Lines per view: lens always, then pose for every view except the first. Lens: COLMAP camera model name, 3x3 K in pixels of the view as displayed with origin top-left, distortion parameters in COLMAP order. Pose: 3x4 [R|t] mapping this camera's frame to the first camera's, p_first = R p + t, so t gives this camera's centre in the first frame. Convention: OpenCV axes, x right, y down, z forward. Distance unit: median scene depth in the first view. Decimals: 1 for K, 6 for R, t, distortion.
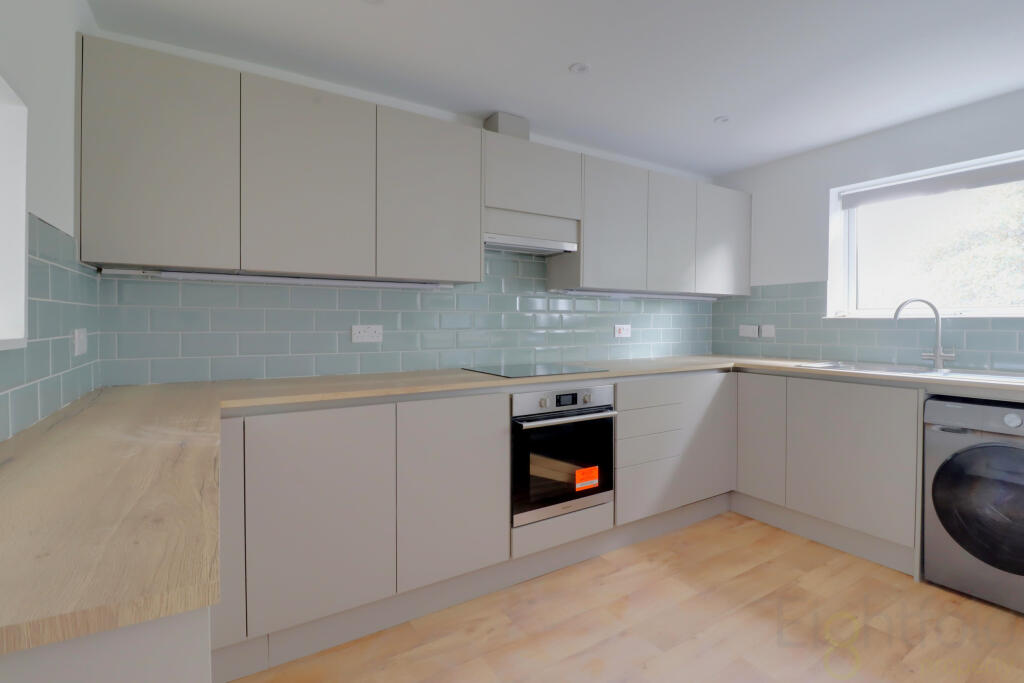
lens RADIAL K [[480.0, 0, 517.4], [0, 480.0, 329.1], [0, 0, 1]] dist [0.000013, -0.000508]
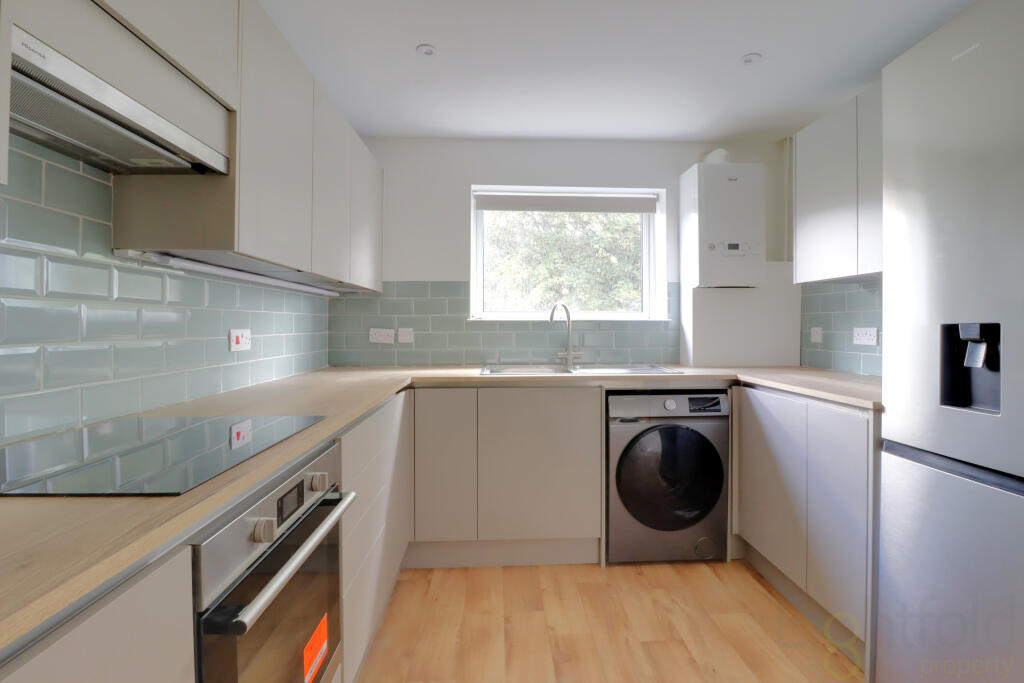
lens RADIAL K [[480.0, 0, 517.4], [0, 480.0, 329.1], [0, 0, 1]] dist [0.000013, -0.000508]
pose [[0.491231, -0.008441, 0.870989, -0.138956], [0.015114, 0.999885, 0.001166, -0.005505], [-0.870898, 0.012591, 0.491302, 0.476182]]
